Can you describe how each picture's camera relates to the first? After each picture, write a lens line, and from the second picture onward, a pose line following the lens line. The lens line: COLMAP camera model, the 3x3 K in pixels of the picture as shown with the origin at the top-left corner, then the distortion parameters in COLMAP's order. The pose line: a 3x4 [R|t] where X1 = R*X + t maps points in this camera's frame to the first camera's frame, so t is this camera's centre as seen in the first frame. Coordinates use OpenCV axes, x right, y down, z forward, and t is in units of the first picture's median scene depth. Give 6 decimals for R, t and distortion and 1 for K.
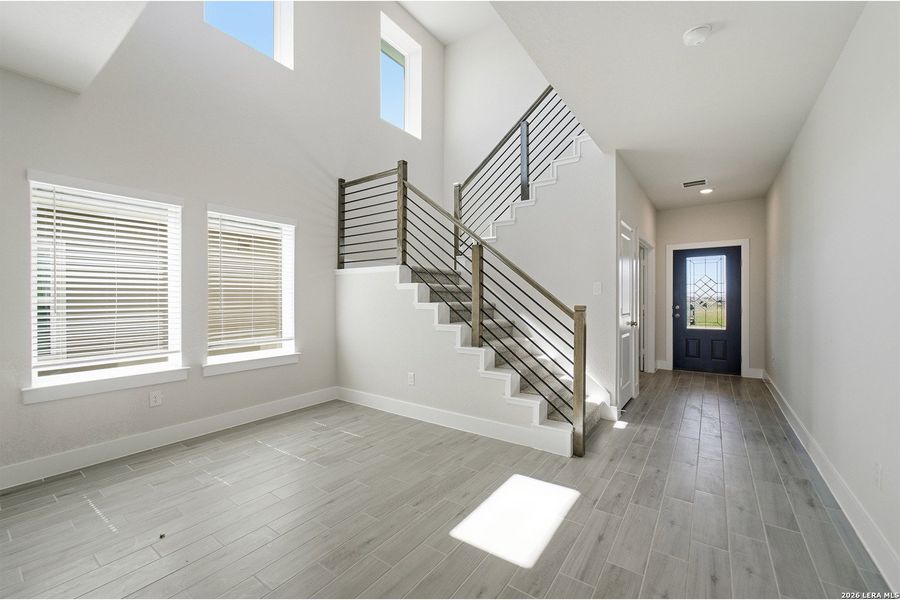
lens RADIAL K [[374.6, 0, 441.3], [0, 374.6, 300.5], [0, 0, 1]] dist [-0.004738, 0.001963]
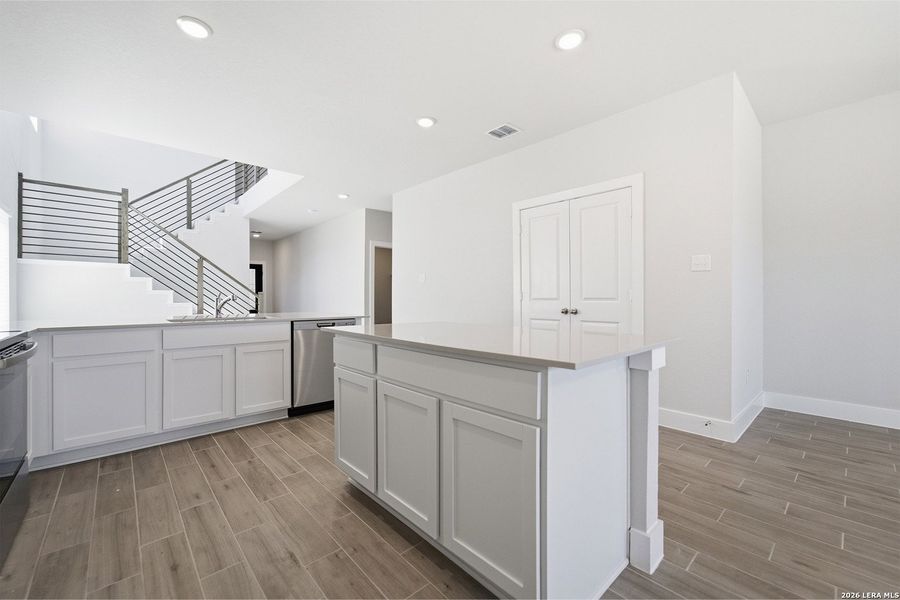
lens RADIAL K [[374.6, 0, 457.0], [0, 374.6, 298.2], [0, 0, 1]] dist [-0.004738, 0.001963]
pose [[0.197440, -0.002126, 0.980313, -1.061937], [0.004481, 0.999989, 0.001266, 0.033305], [-0.980305, 0.004143, 0.197448, -0.419844]]
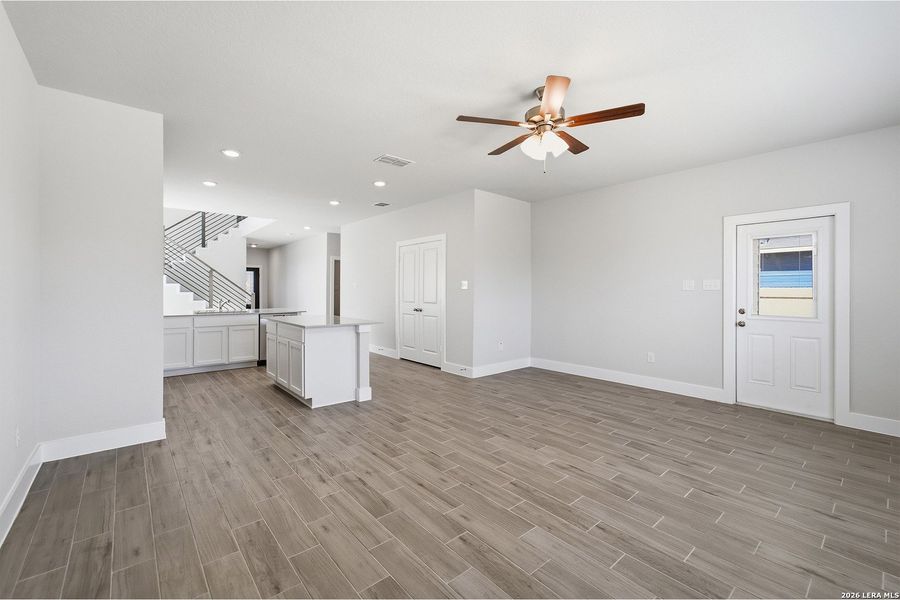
lens RADIAL K [[374.6, 0, 447.2], [0, 374.6, 293.0], [0, 0, 1]] dist [-0.004738, 0.001963]
pose [[0.233323, -0.004900, 0.972387, -1.518102], [-0.002618, 0.999981, 0.005667, -0.003688], [-0.972396, -0.003868, 0.233305, -0.885776]]
